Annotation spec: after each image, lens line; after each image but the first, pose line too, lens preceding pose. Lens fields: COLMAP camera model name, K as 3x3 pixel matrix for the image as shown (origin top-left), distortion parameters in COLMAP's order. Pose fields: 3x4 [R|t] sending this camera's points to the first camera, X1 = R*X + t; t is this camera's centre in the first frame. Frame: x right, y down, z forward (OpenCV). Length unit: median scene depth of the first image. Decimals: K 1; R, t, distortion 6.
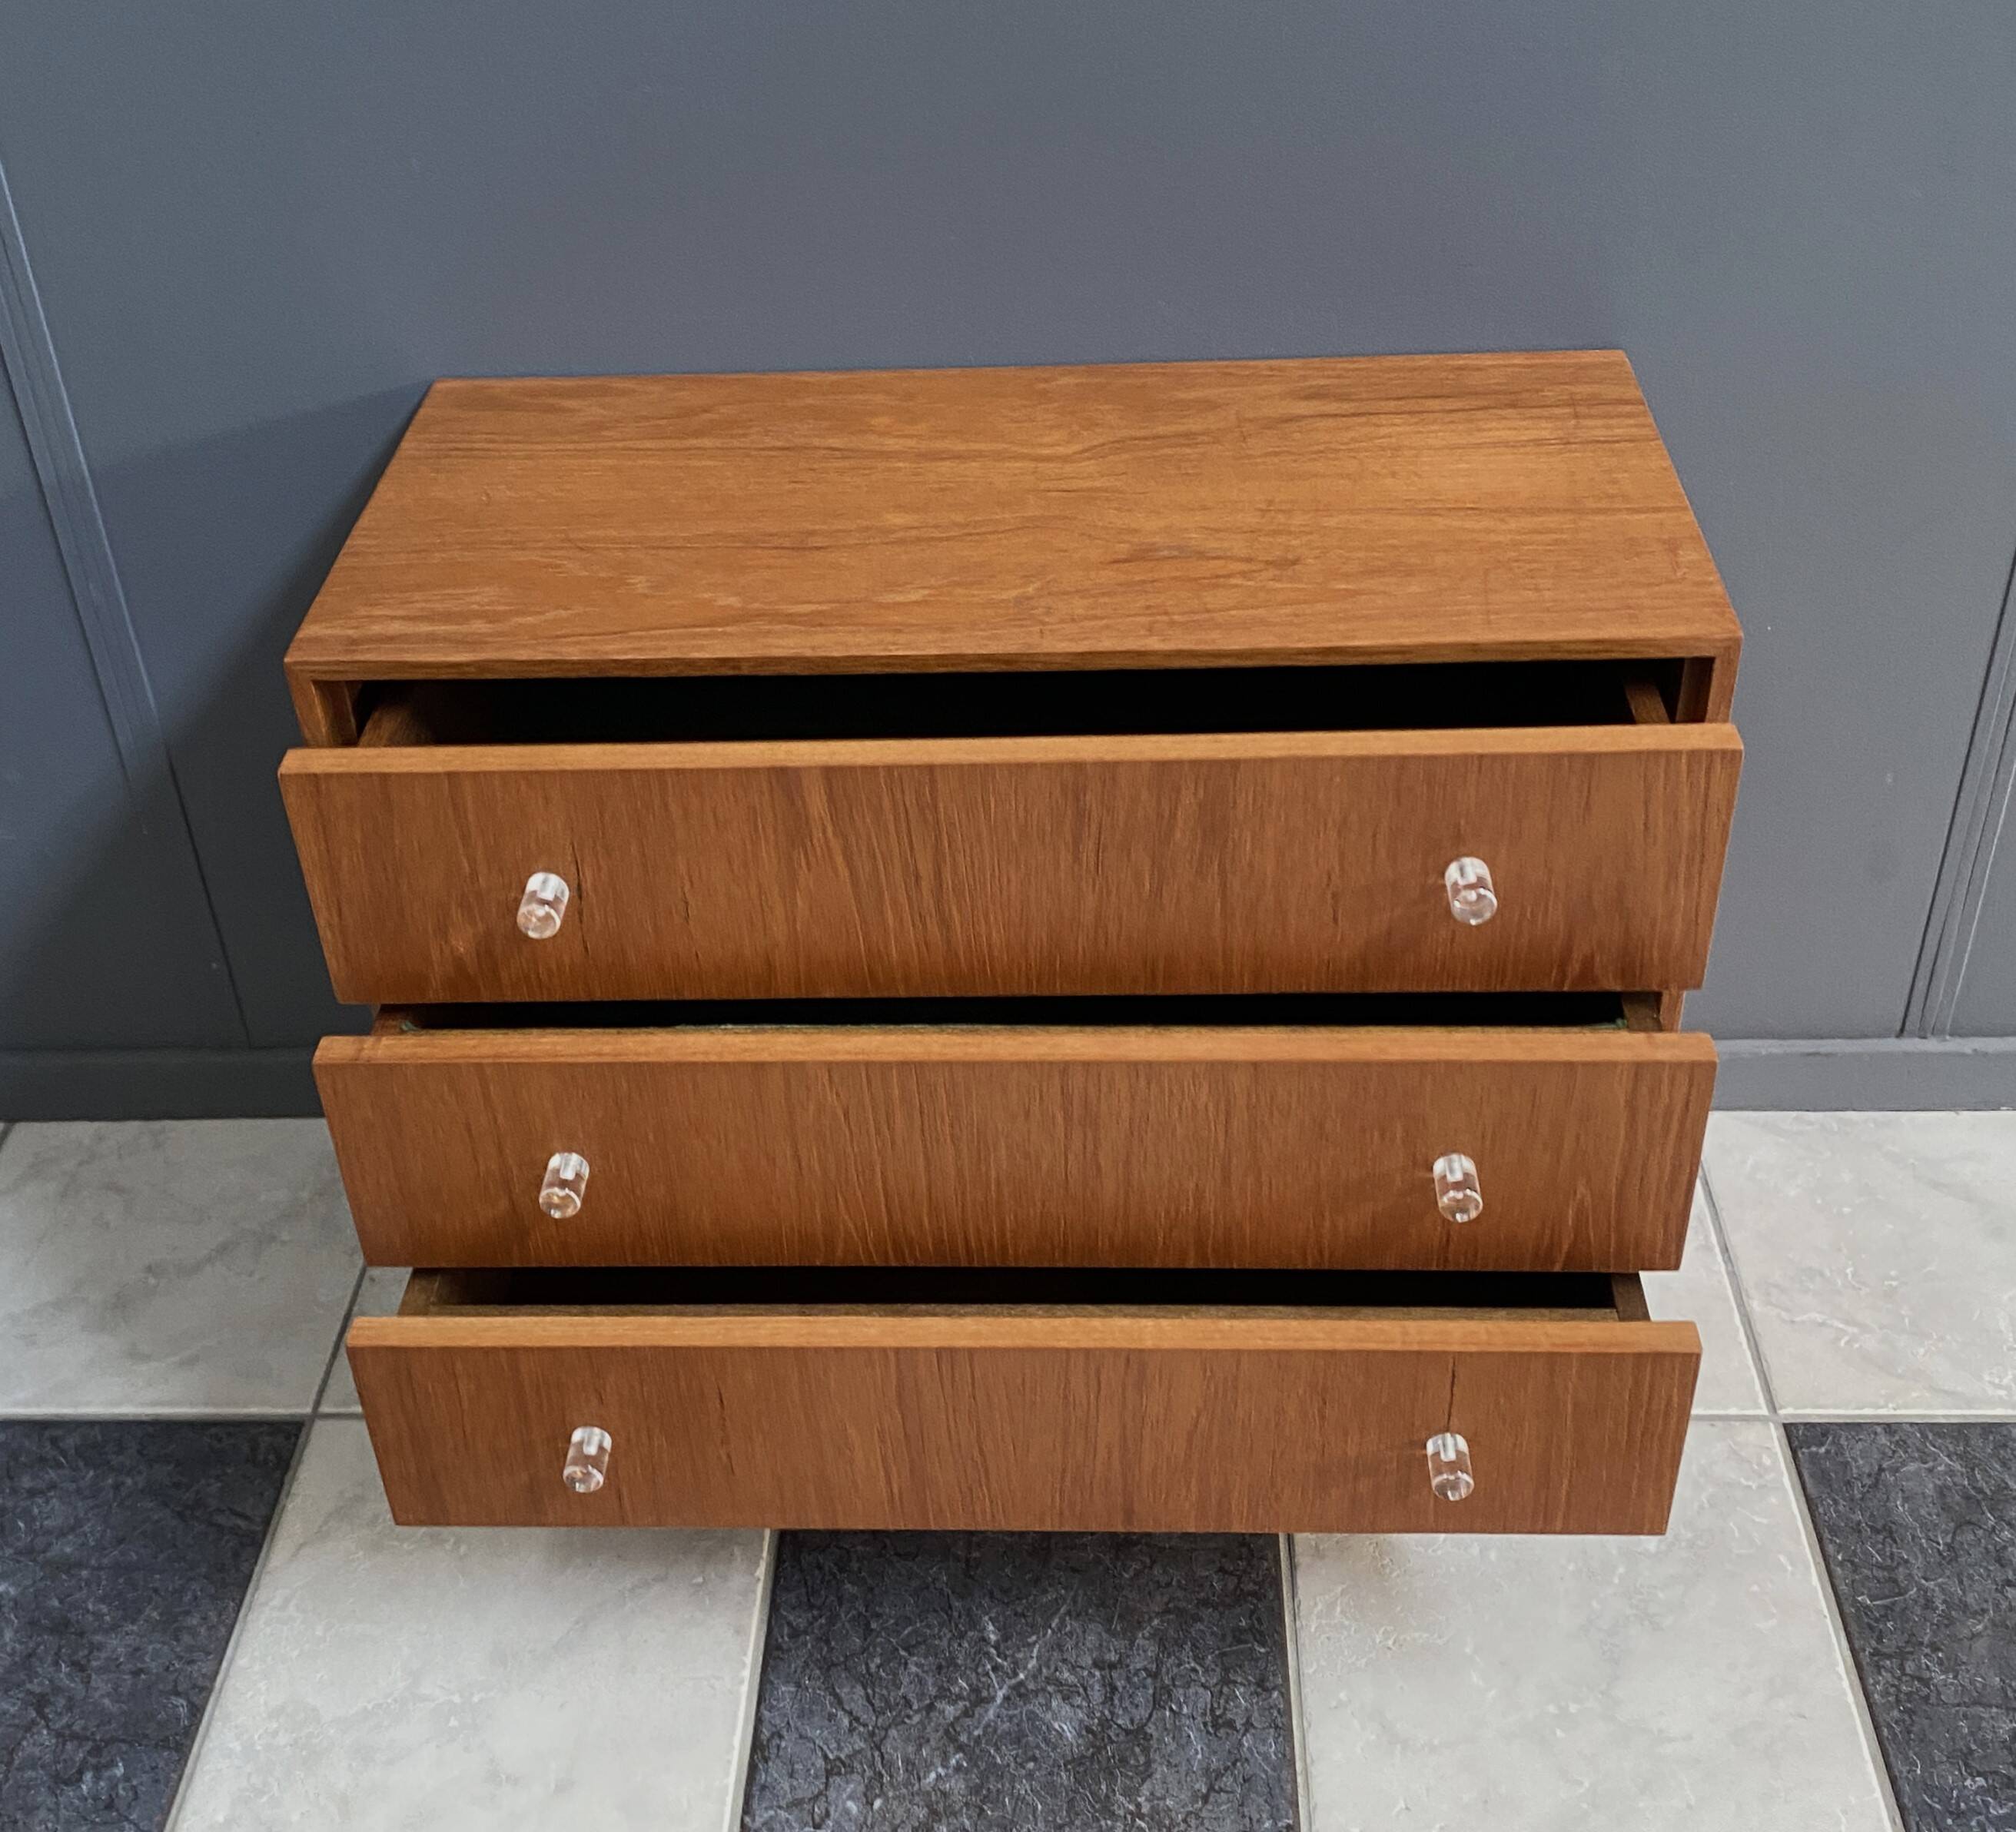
lens RADIAL K [[2225.7, 0, 1023.1], [0, 2225.7, 914.0], [0, 0, 1]] dist [0.051694, 0.000000]
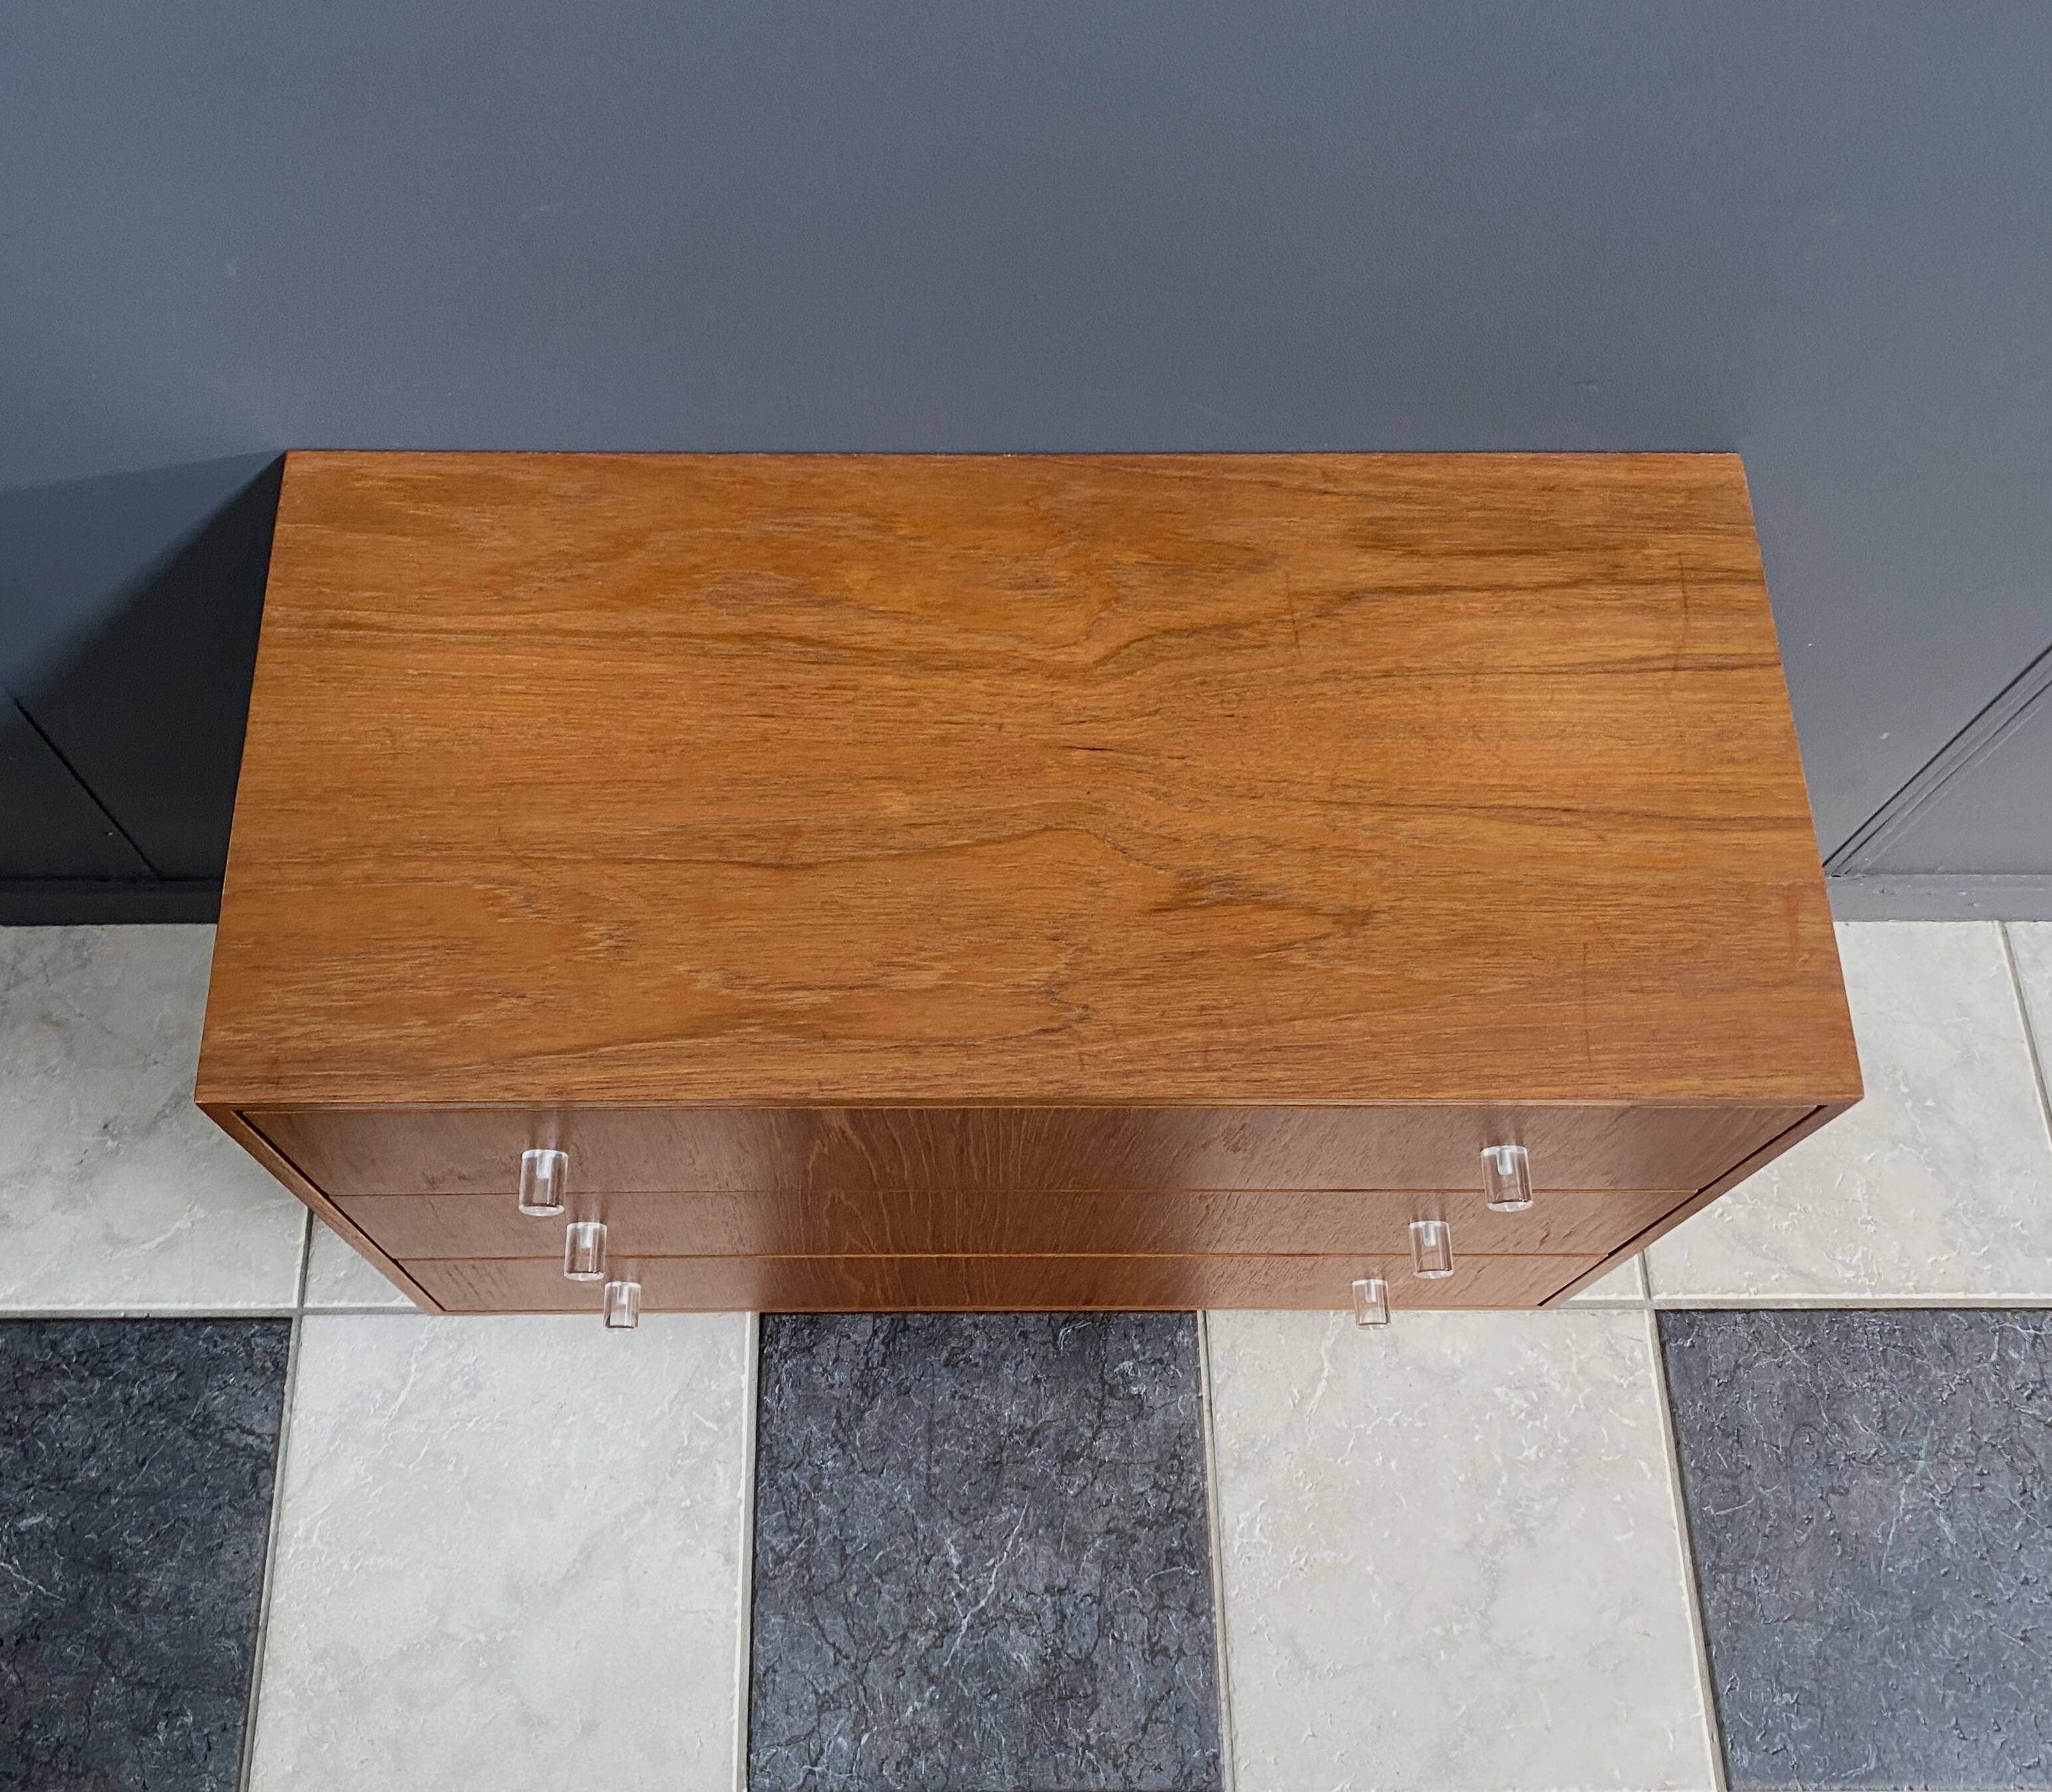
lens RADIAL K [[1931.5, 0, 963.3], [0, 1931.5, 861.0], [0, 0, 1]] dist [0.039244, 0.000000]
pose [[0.997470, -0.012418, 0.070000, -0.076554], [-0.023001, 0.875299, 0.483034, -0.478256], [-0.067269, -0.483422, 0.872799, 0.326288]]
